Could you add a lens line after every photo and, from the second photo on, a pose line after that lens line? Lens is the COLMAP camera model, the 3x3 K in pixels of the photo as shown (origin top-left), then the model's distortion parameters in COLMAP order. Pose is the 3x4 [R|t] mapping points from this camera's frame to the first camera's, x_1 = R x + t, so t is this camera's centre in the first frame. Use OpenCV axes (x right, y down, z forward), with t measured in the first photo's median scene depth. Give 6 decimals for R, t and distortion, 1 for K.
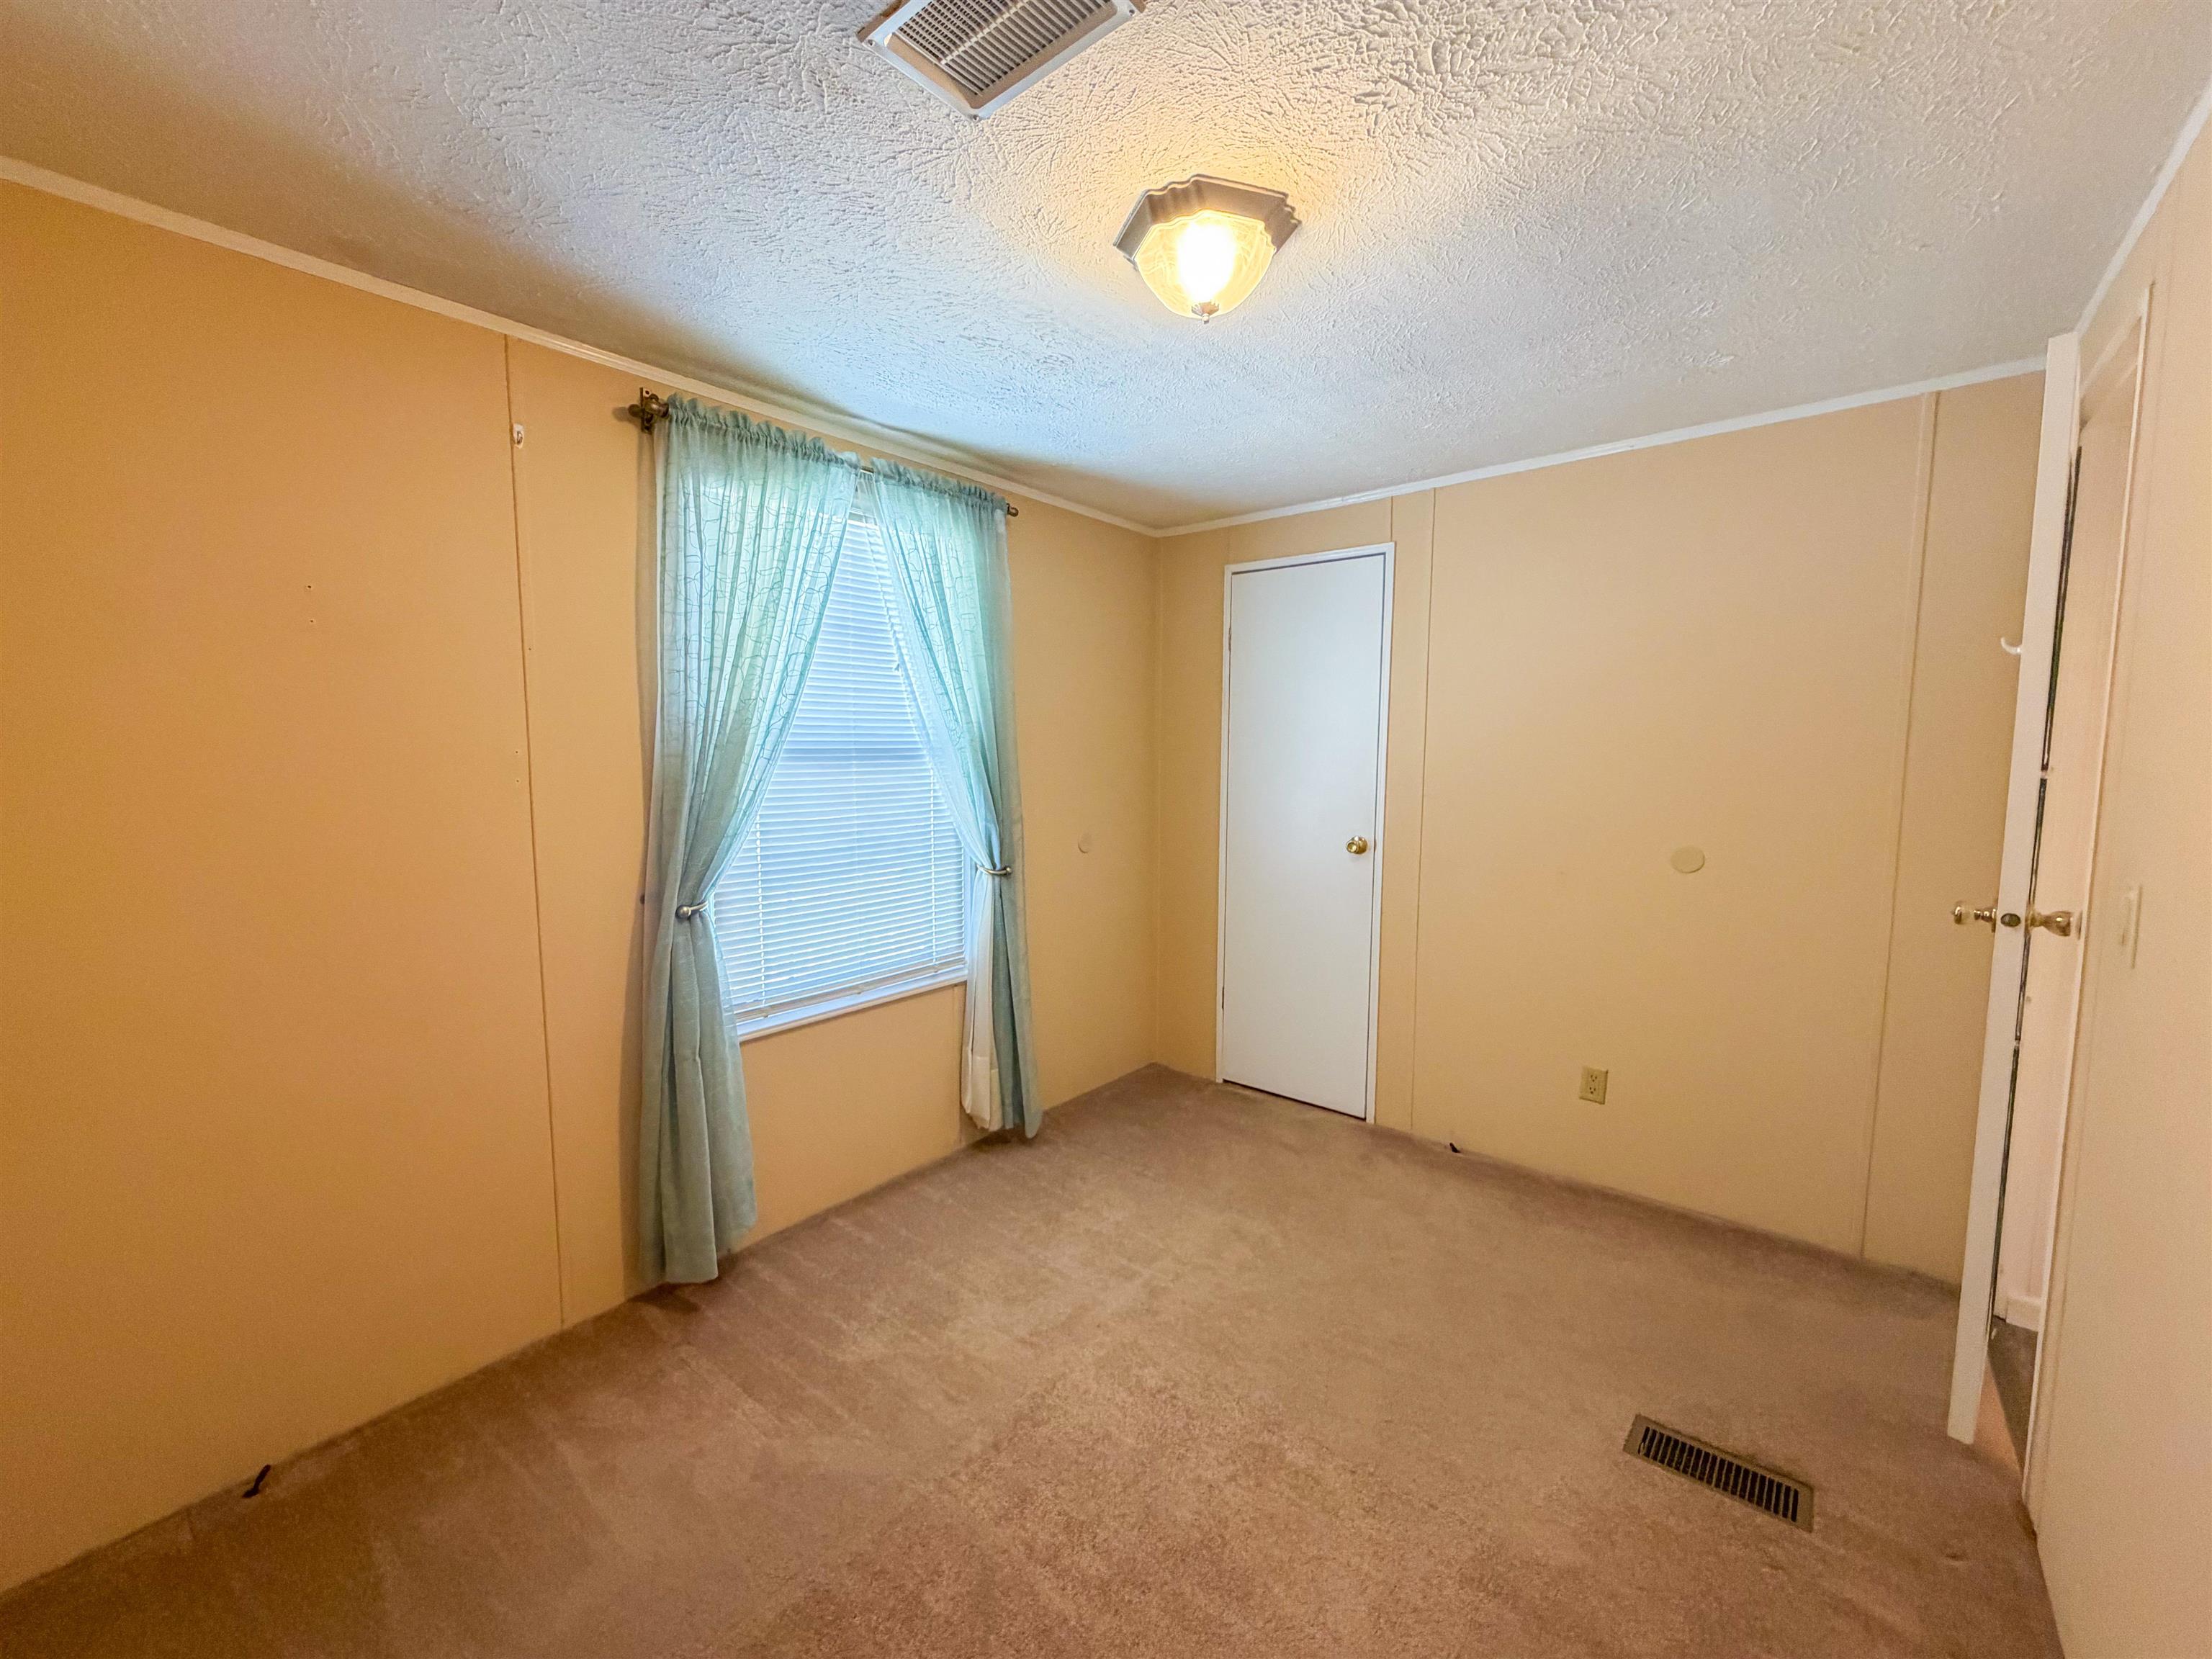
lens RADIAL K [[899.5, 0, 1103.2], [0, 899.5, 819.8], [0, 0, 1]] dist [0.000408, 0.000555]
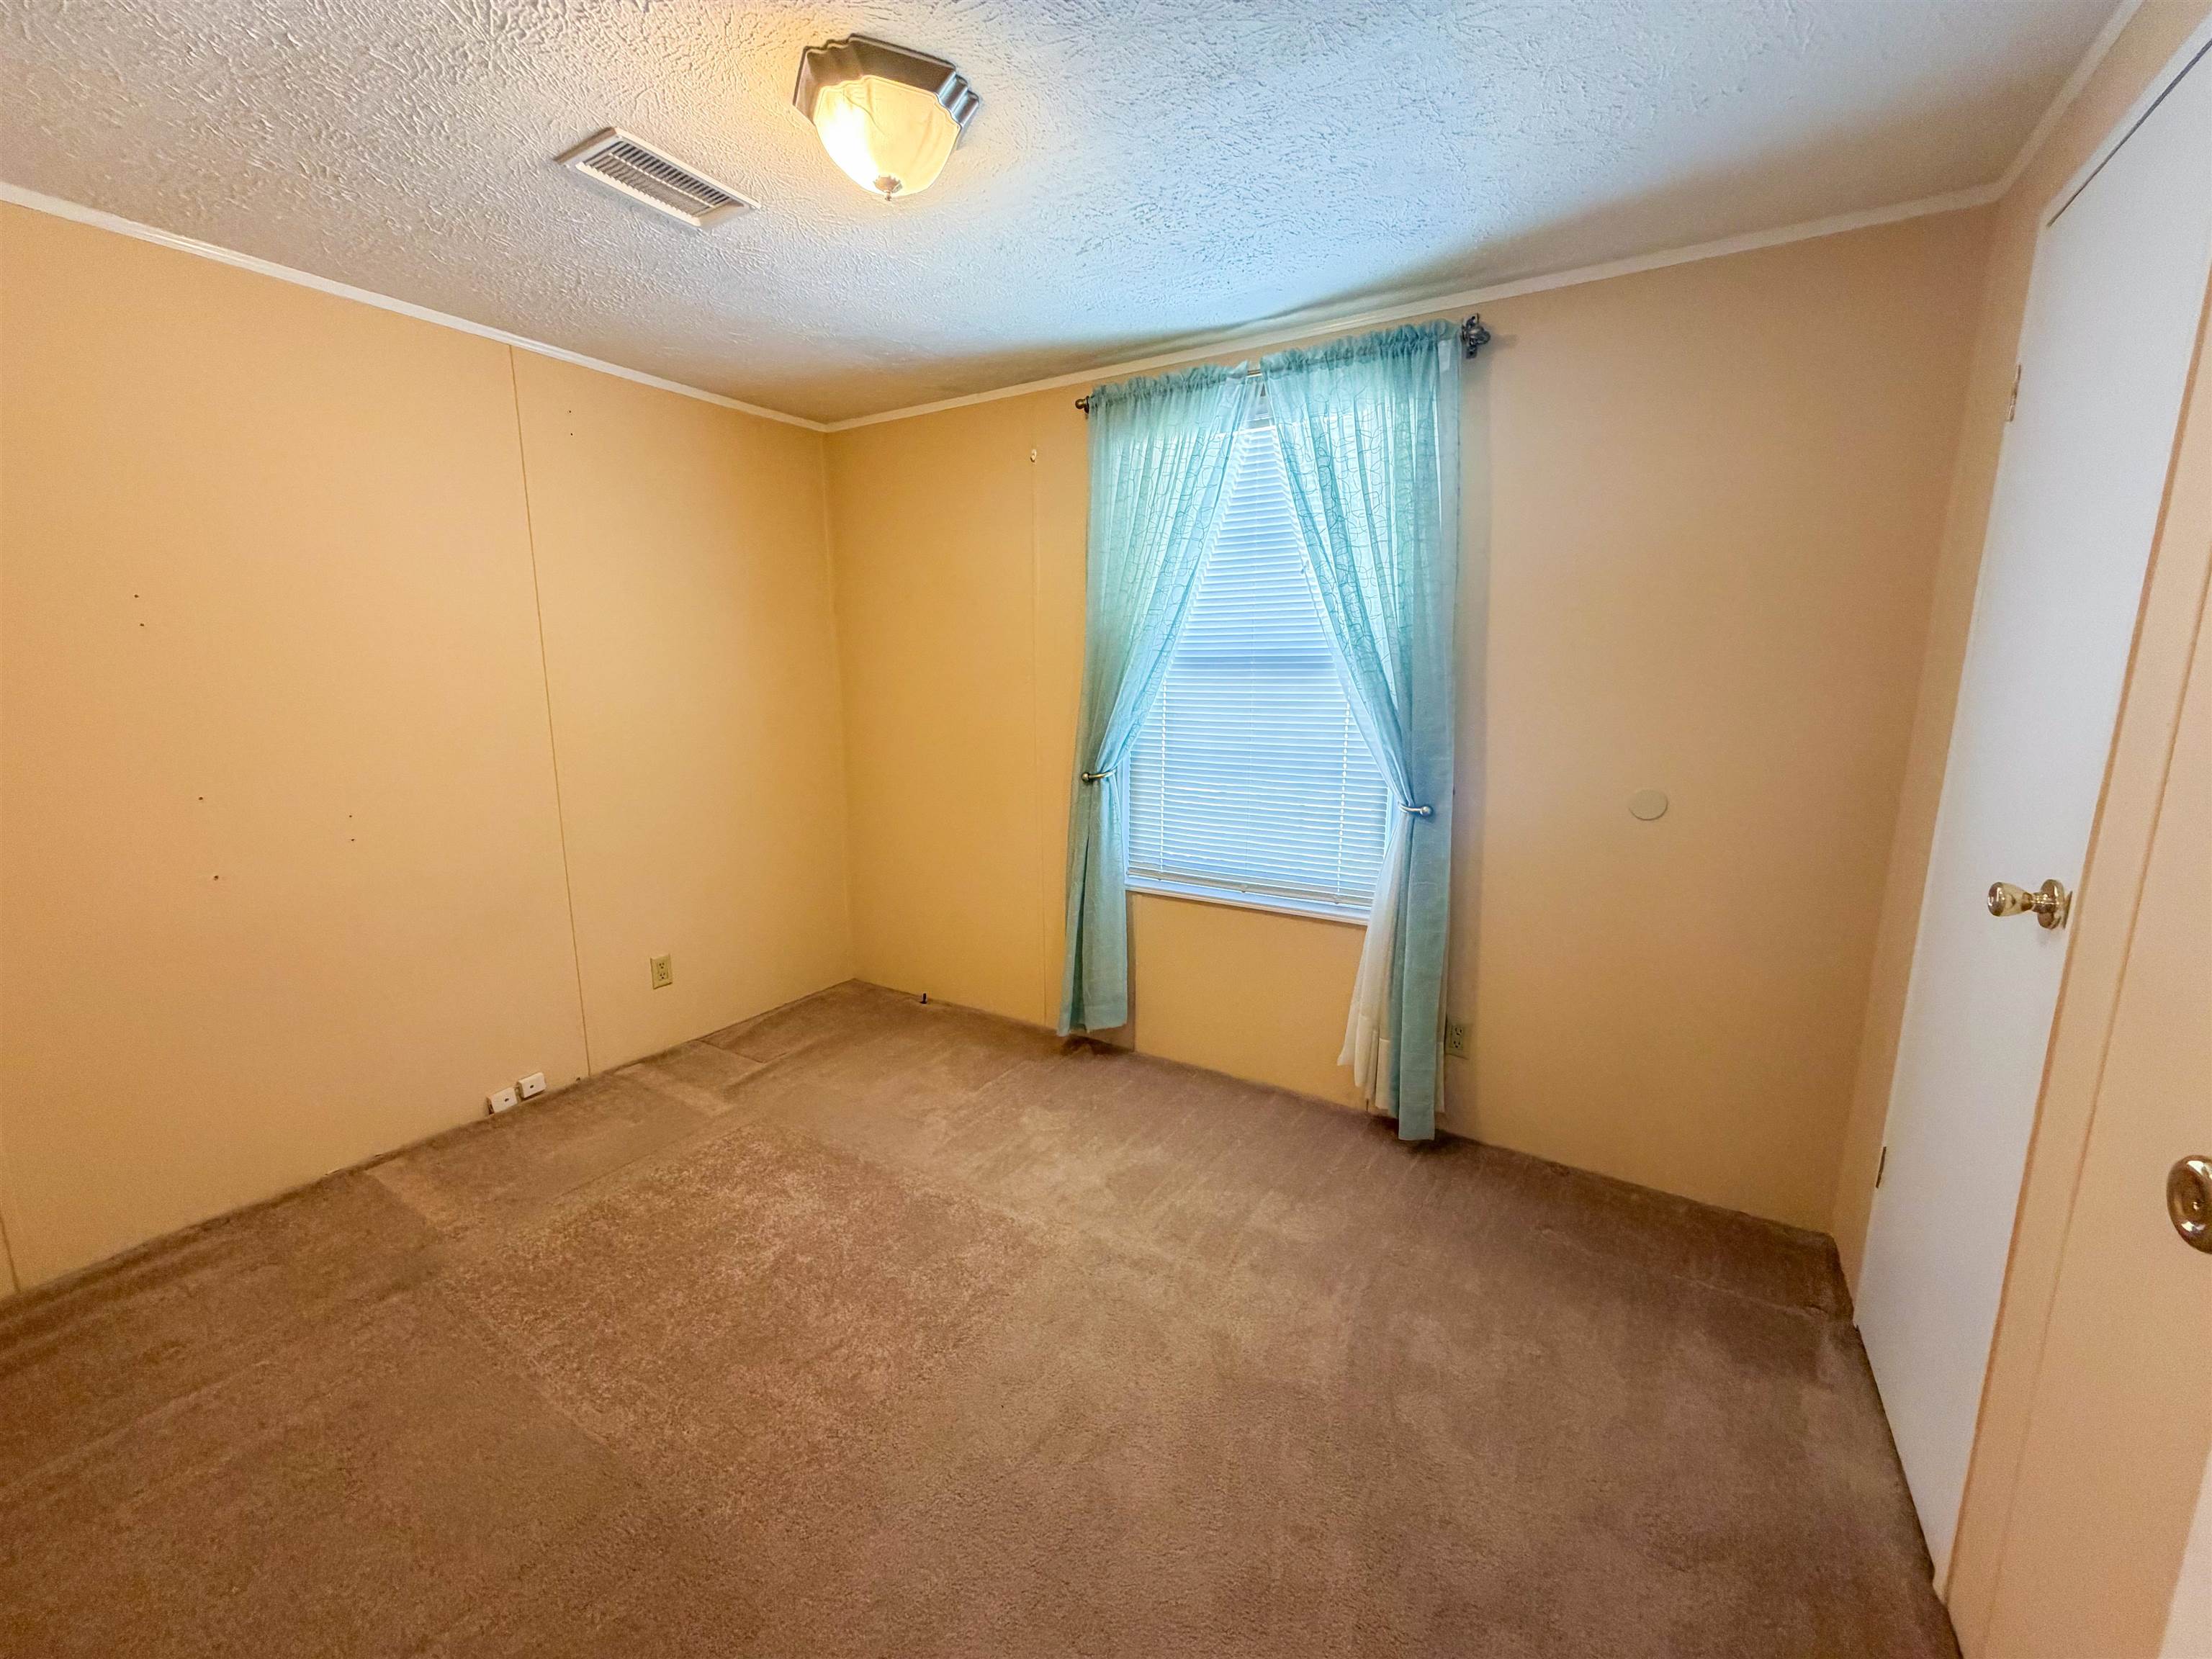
lens RADIAL K [[899.5, 0, 1108.2], [0, 899.5, 829.2], [0, 0, 1]] dist [0.000408, 0.000555]
pose [[0.114561, 0.164224, -0.979748, 0.779084], [-0.088114, 0.984034, 0.154639, -0.030946], [0.989501, 0.068614, 0.127203, 0.746062]]
